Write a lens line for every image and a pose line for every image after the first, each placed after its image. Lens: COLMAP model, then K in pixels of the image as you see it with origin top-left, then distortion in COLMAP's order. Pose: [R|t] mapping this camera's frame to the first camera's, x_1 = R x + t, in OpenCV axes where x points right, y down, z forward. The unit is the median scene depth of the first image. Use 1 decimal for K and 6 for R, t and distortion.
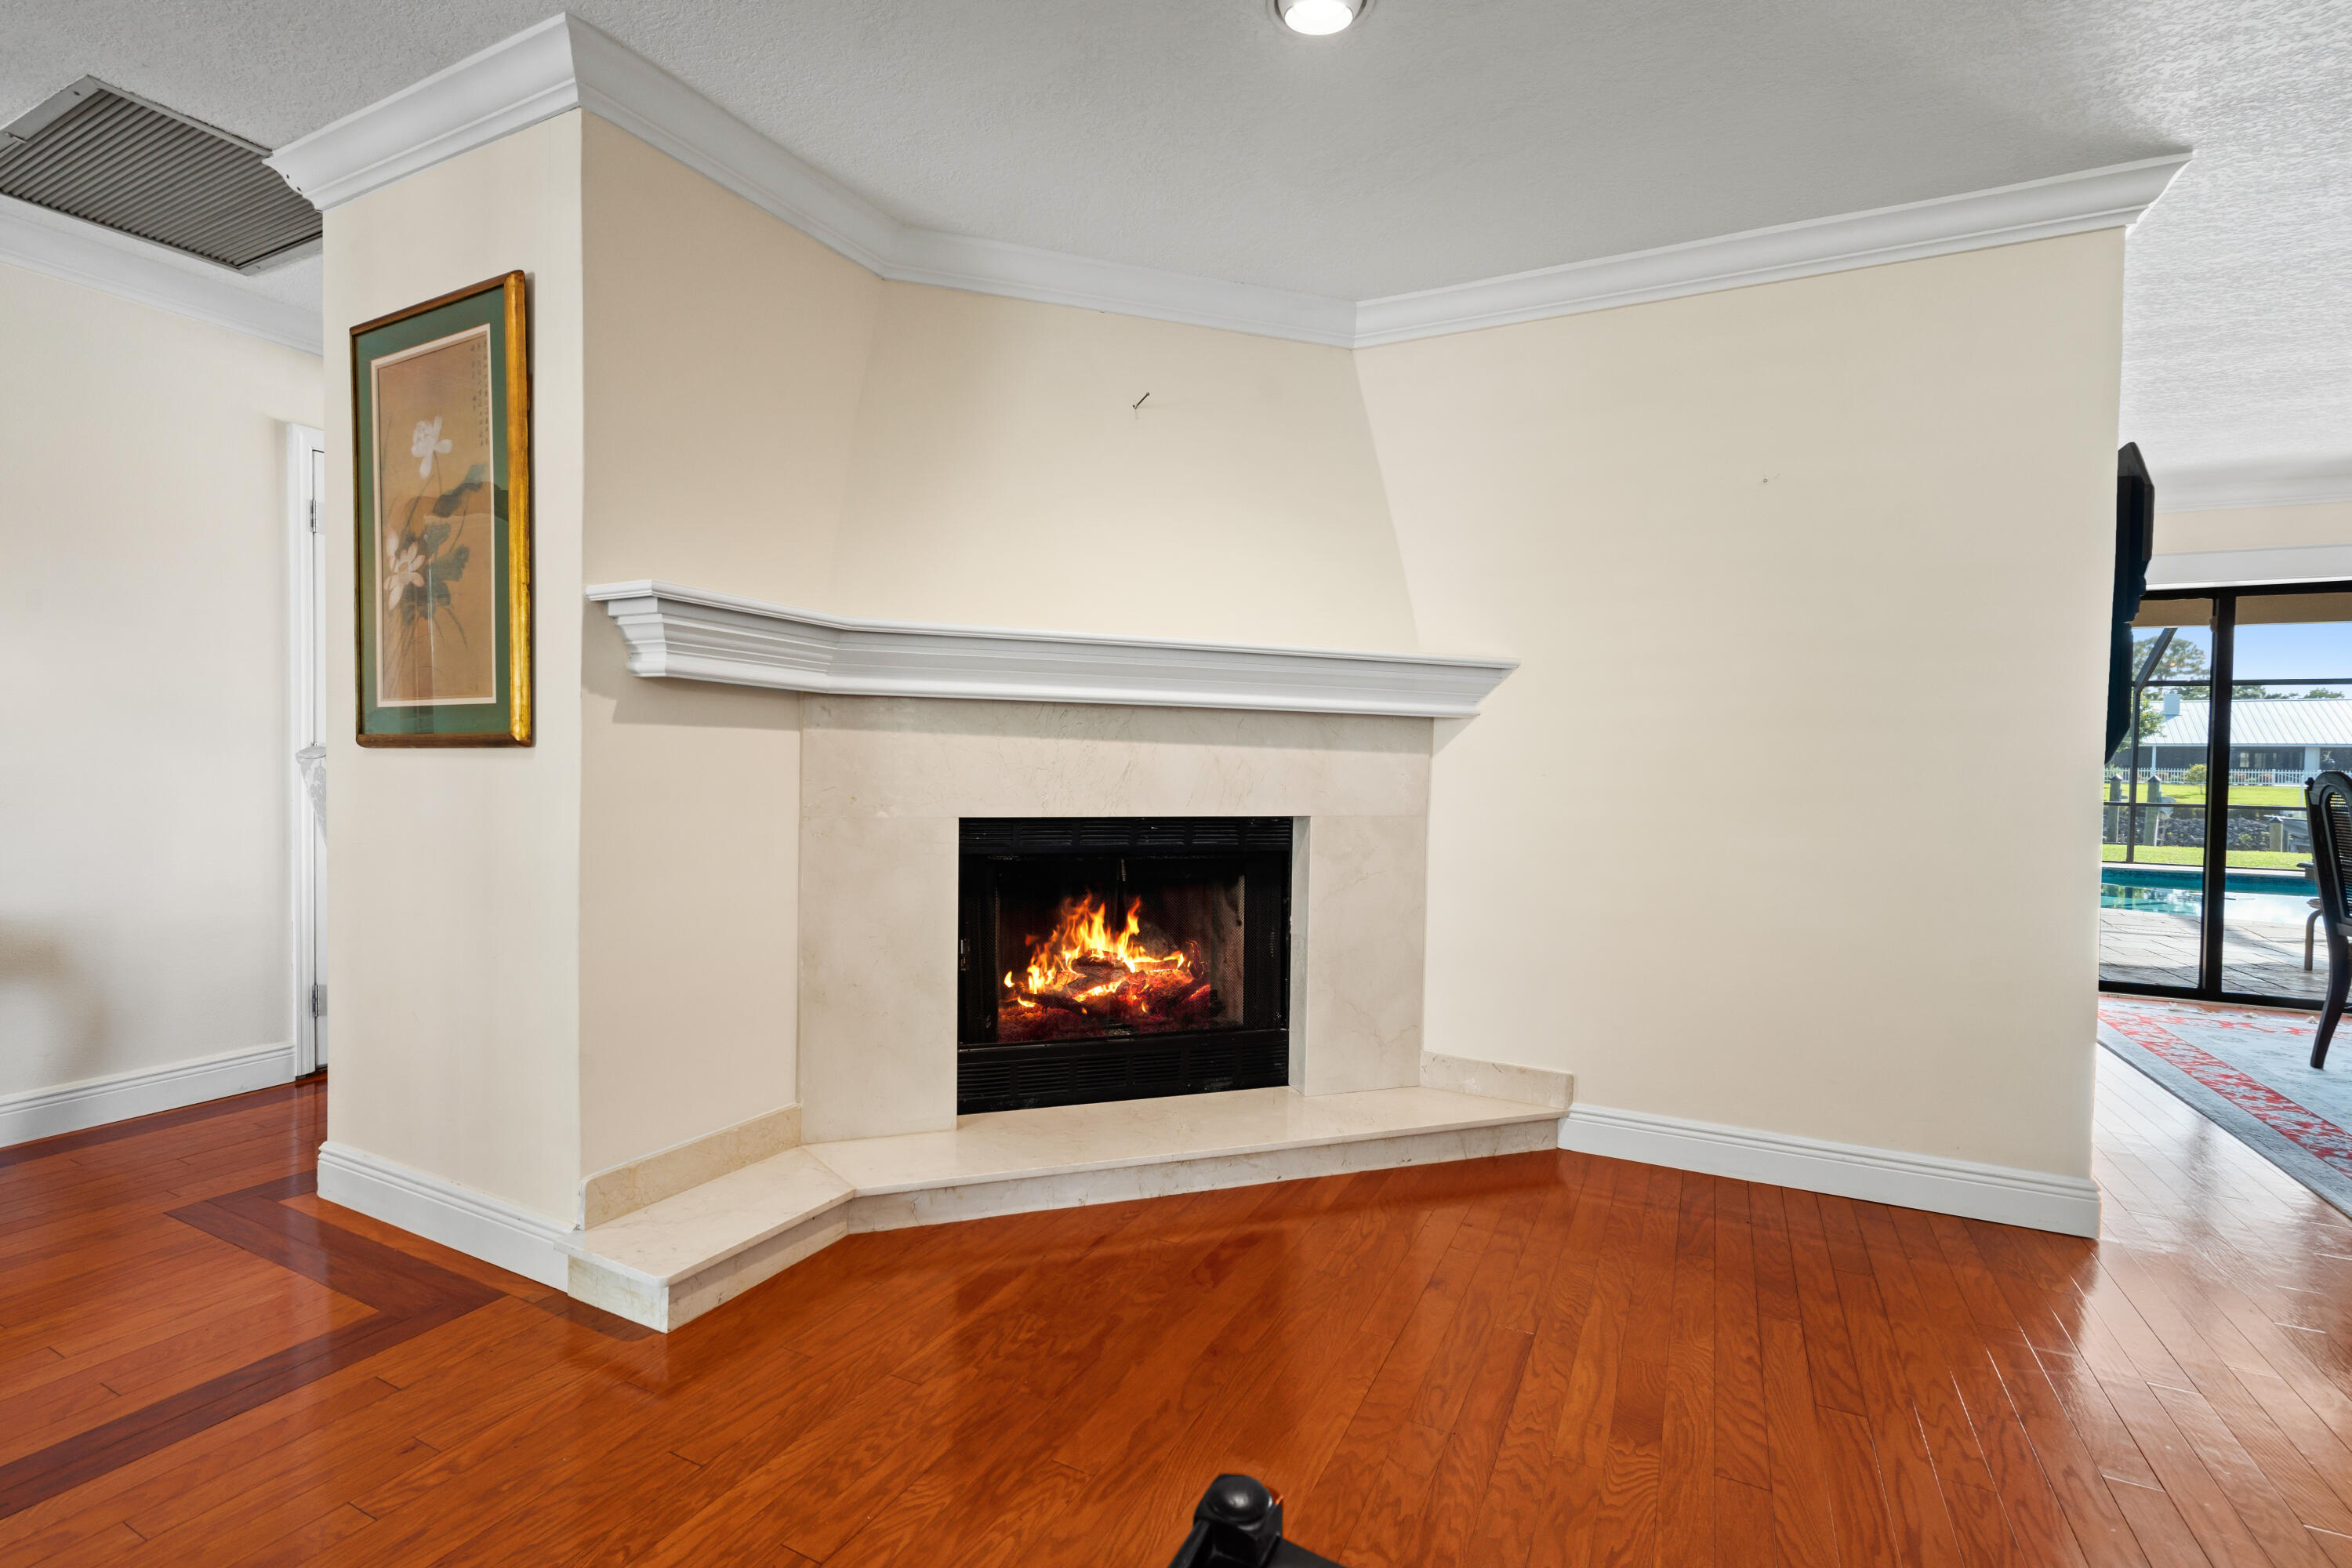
lens RADIAL K [[1064.4, 0, 1182.4], [0, 1064.4, 784.6], [0, 0, 1]] dist [-0.003605, -0.000287]
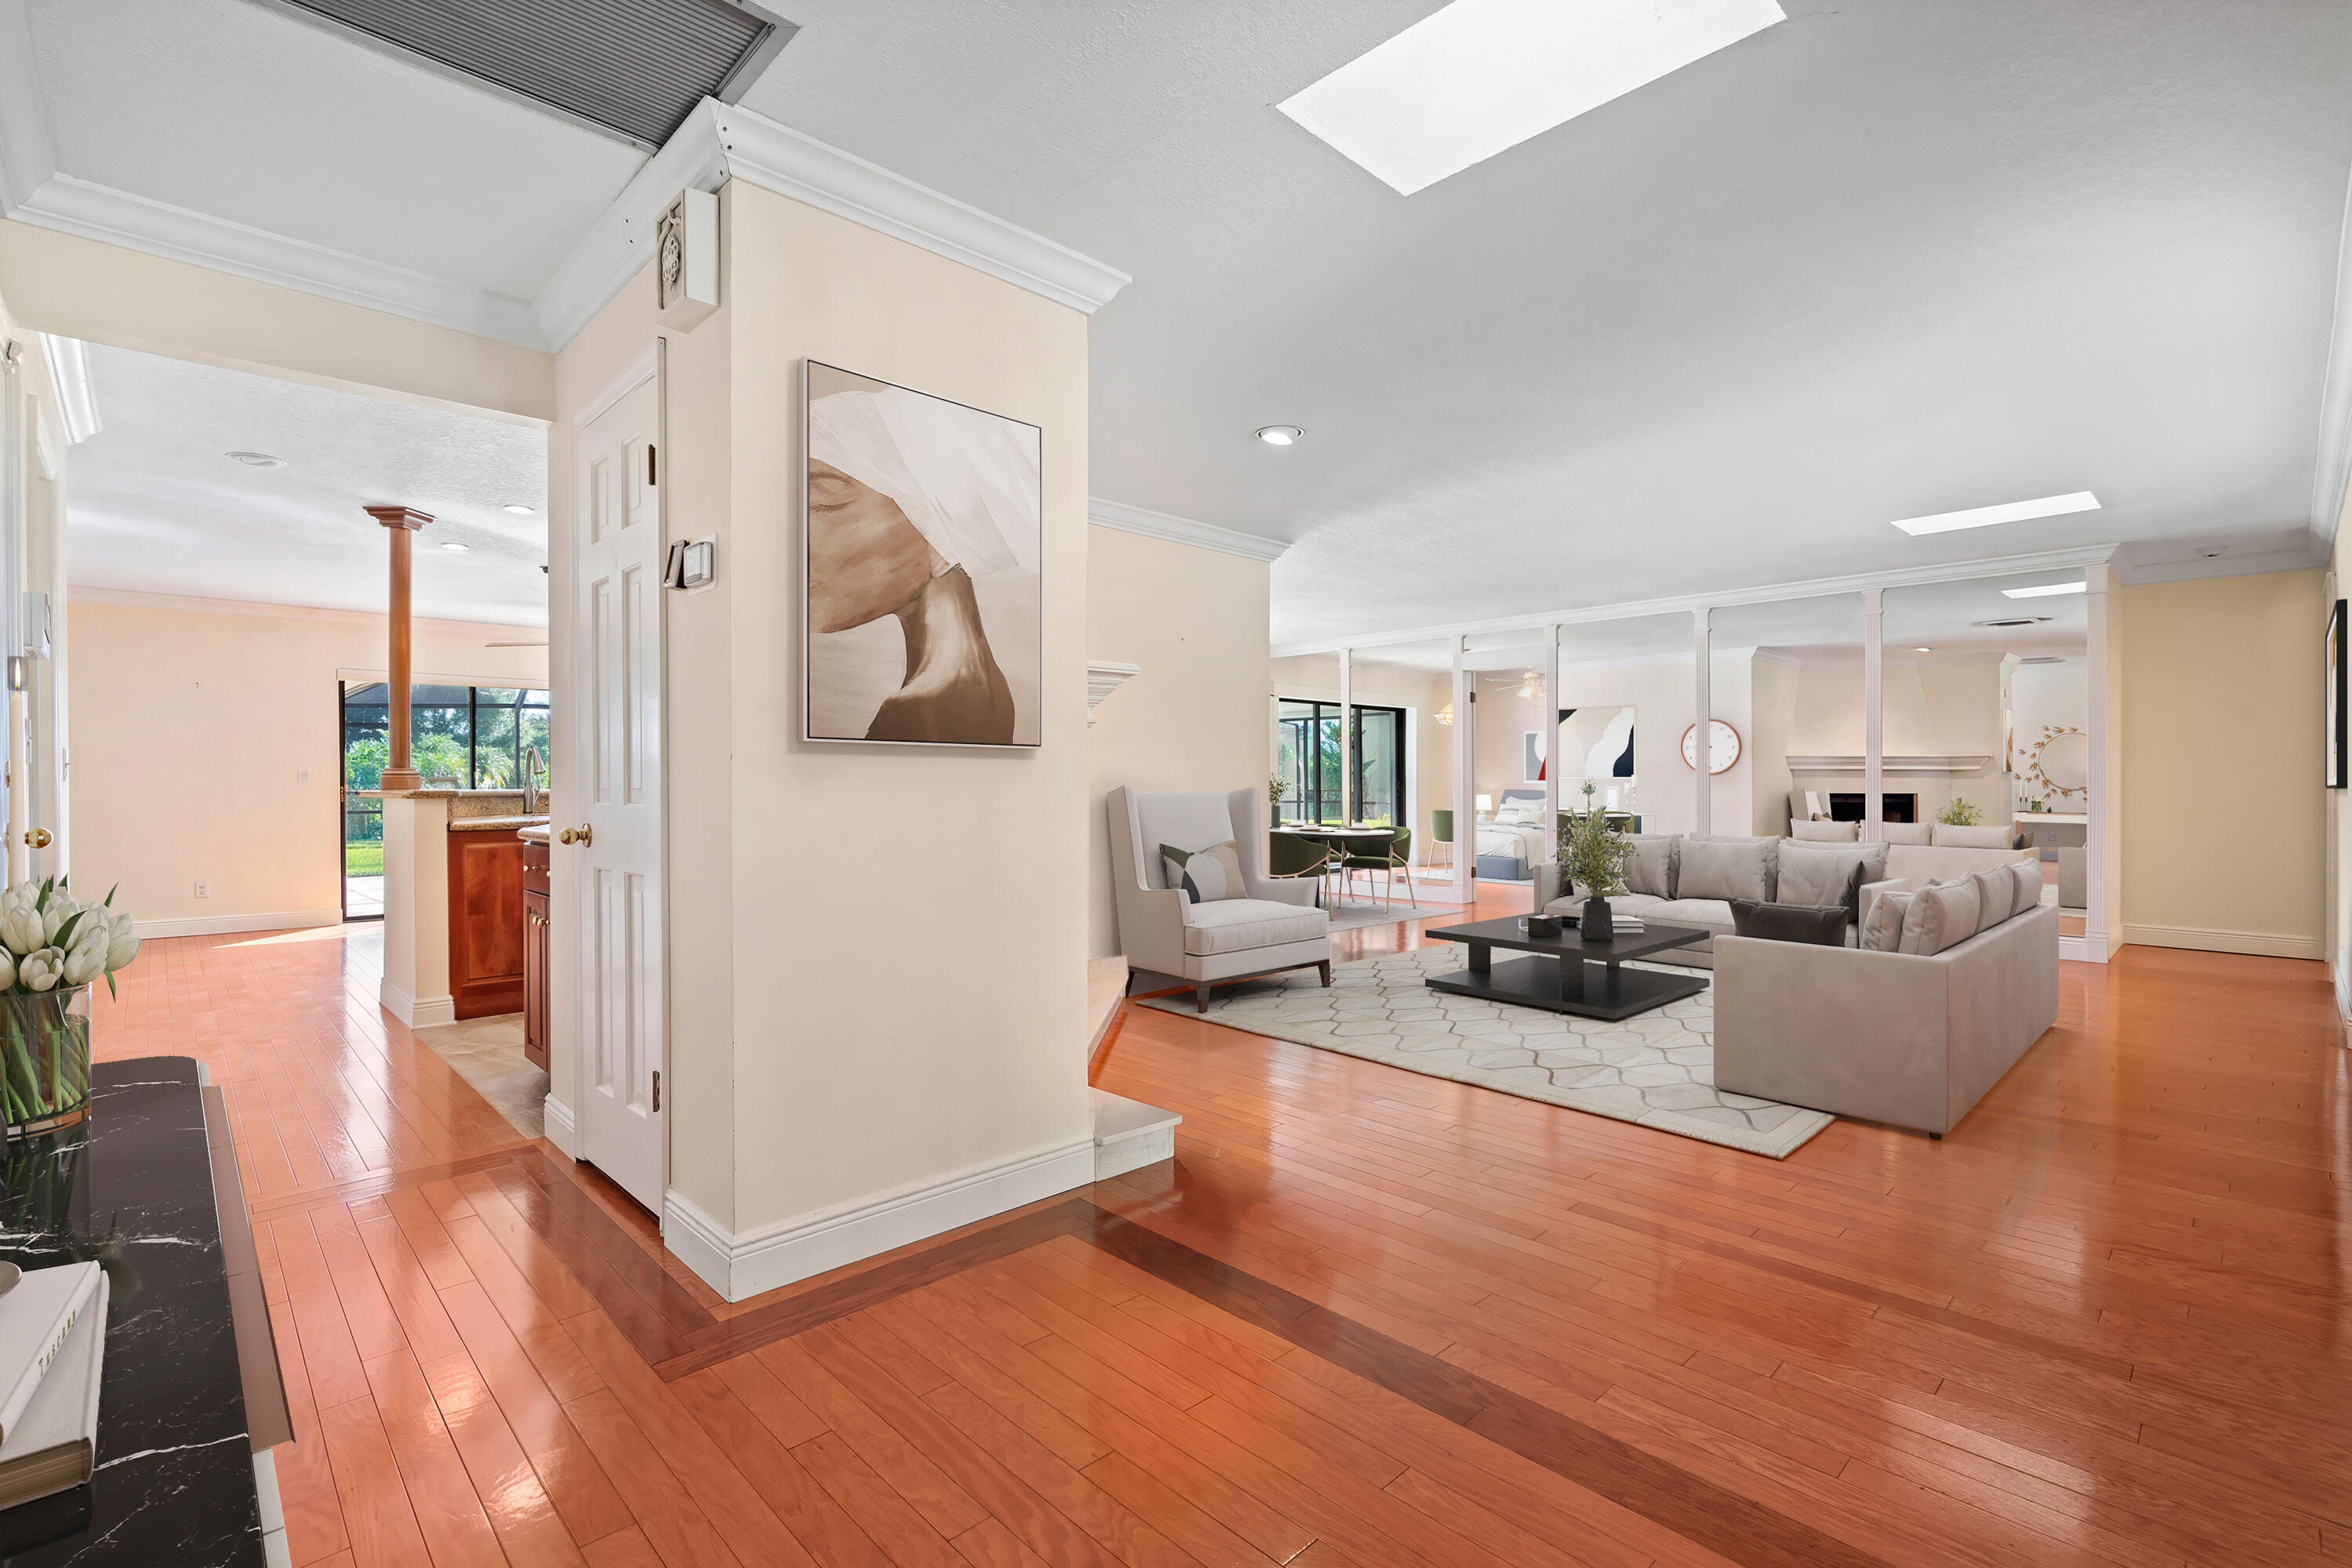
lens RADIAL K [[1069.8, 0, 1176.0], [0, 1069.8, 784.0], [0, 0, 1]] dist [-0.002444, 0.000216]
pose [[0.329865, -0.018772, 0.943842, -1.297634], [0.030411, 0.999495, 0.009250, -0.024398], [-0.943538, 0.025651, 0.330269, 0.312254]]
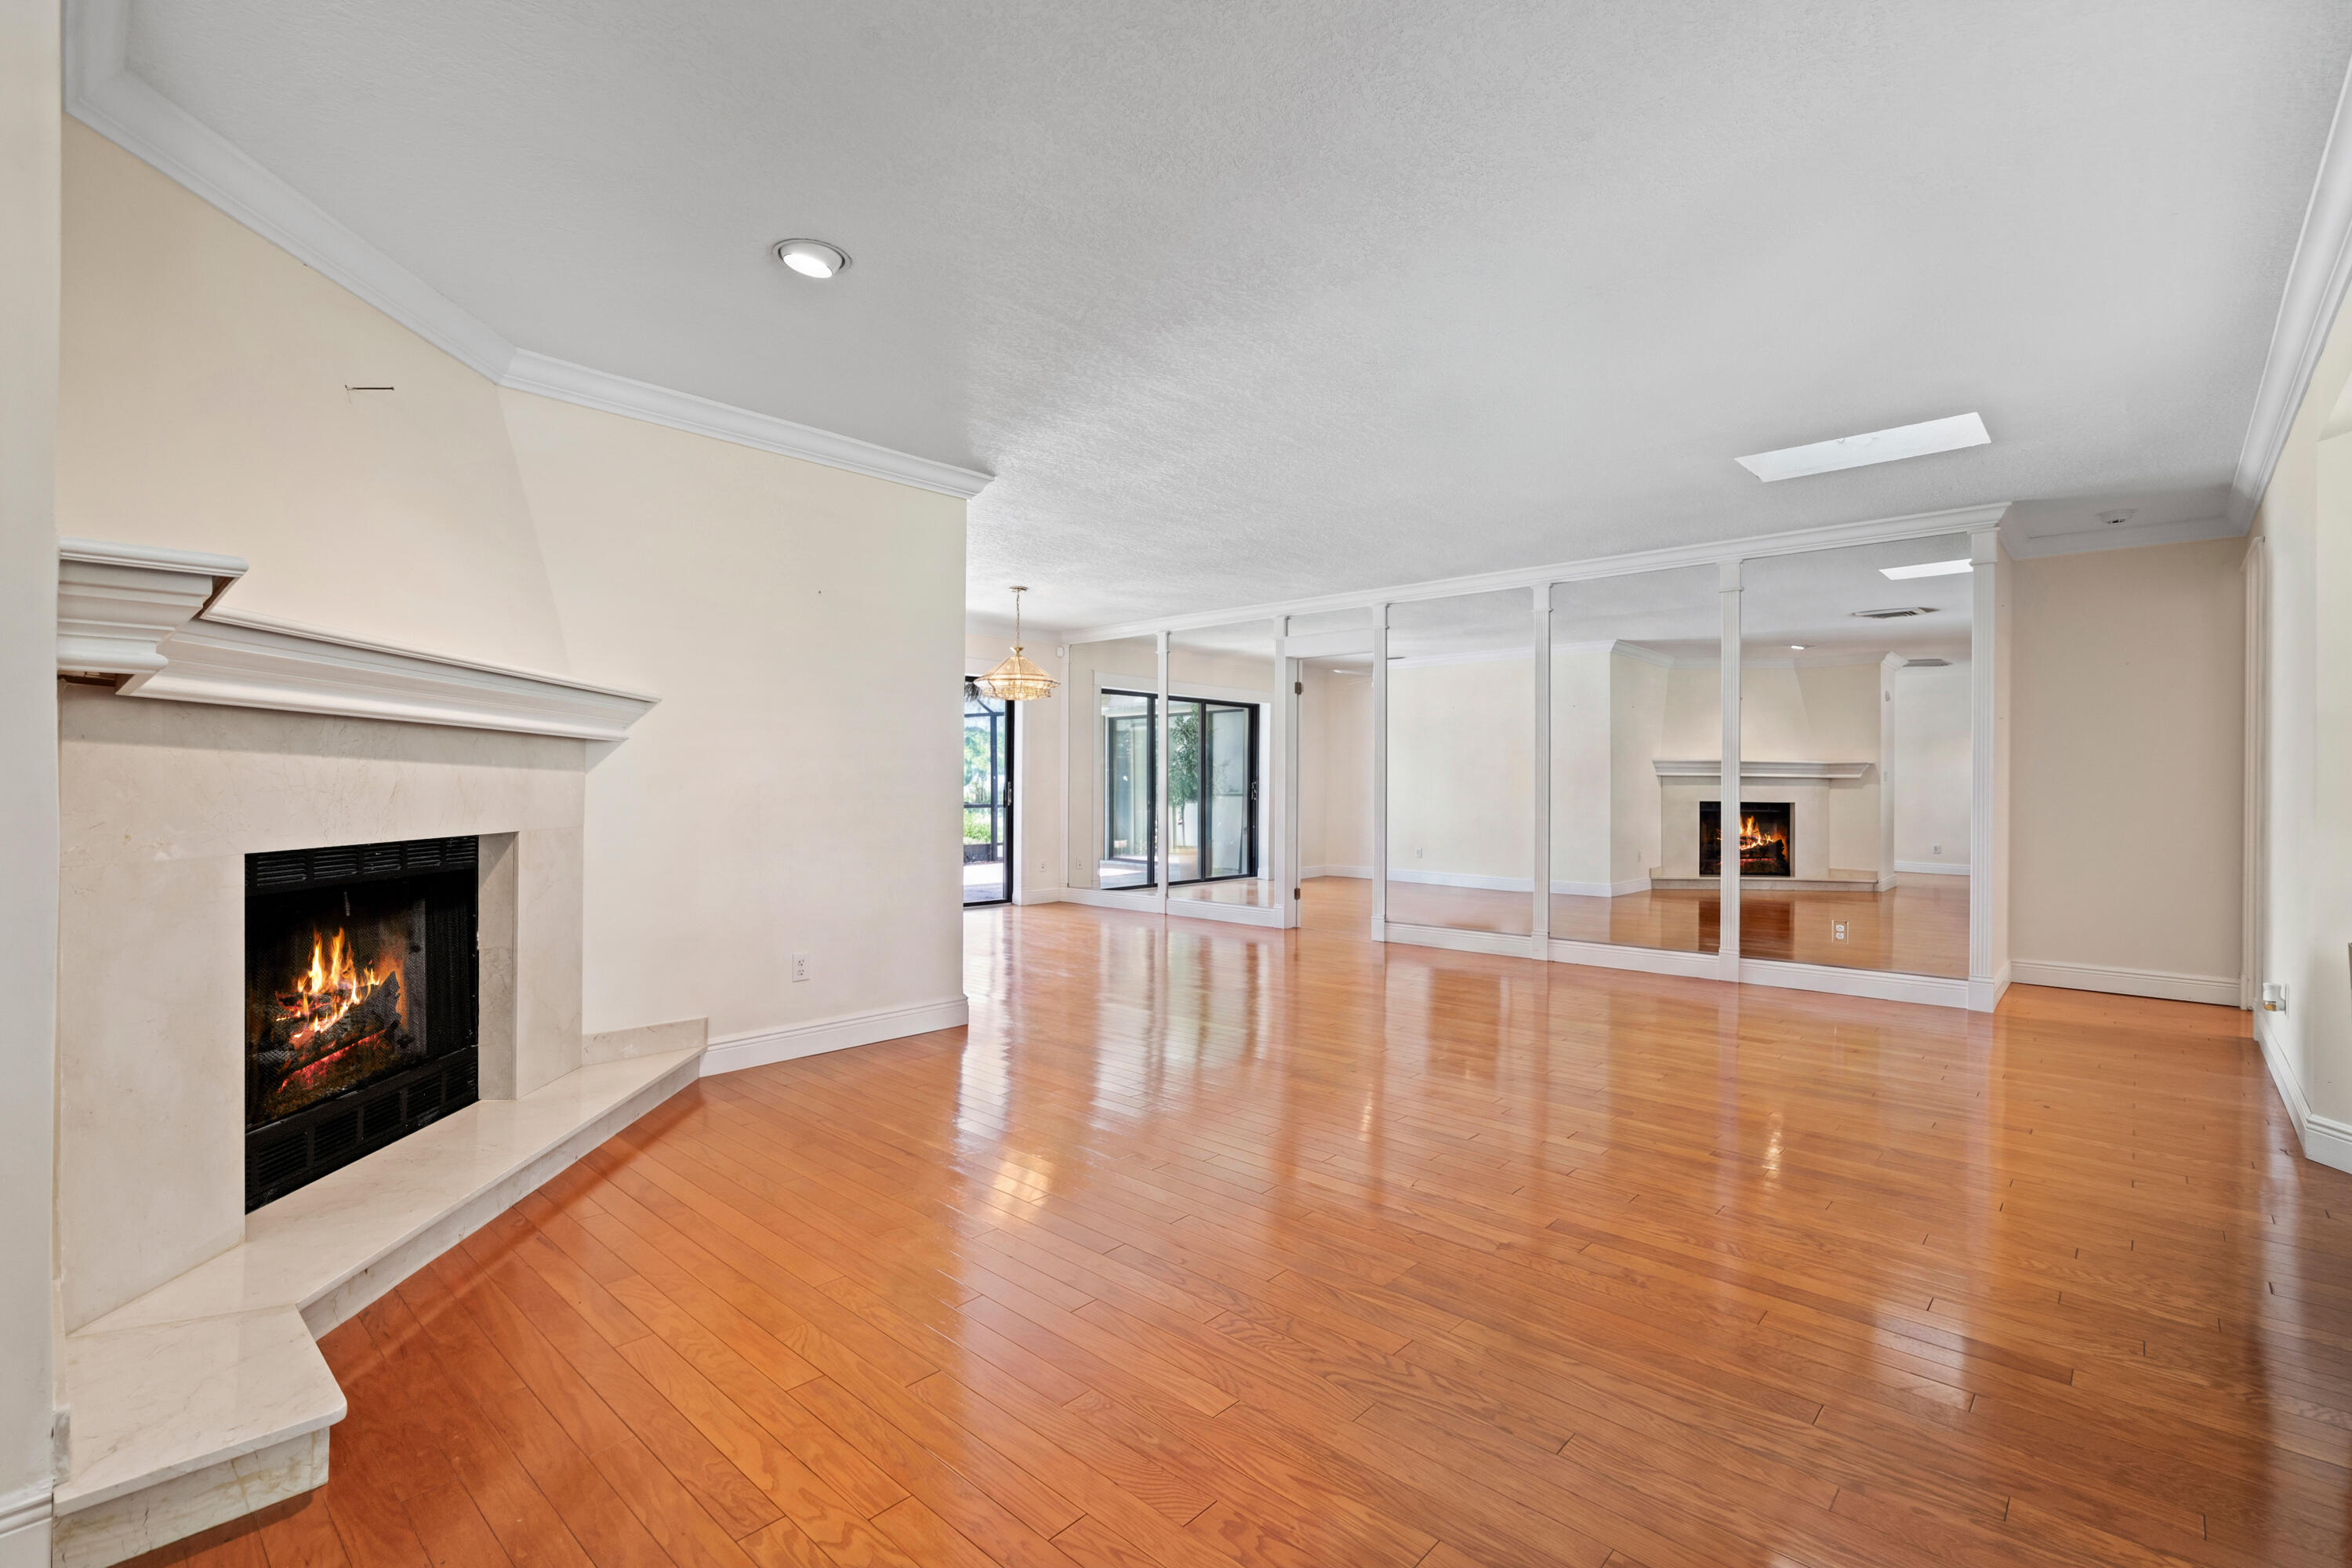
lens RADIAL K [[1064.4, 0, 1182.4], [0, 1064.4, 784.6], [0, 0, 1]] dist [-0.003605, -0.000287]
pose [[0.267659, -0.015731, 0.963385, -0.726399], [0.020705, 0.999730, 0.010572, -0.014155], [-0.963291, 0.017117, 0.267913, 0.085754]]
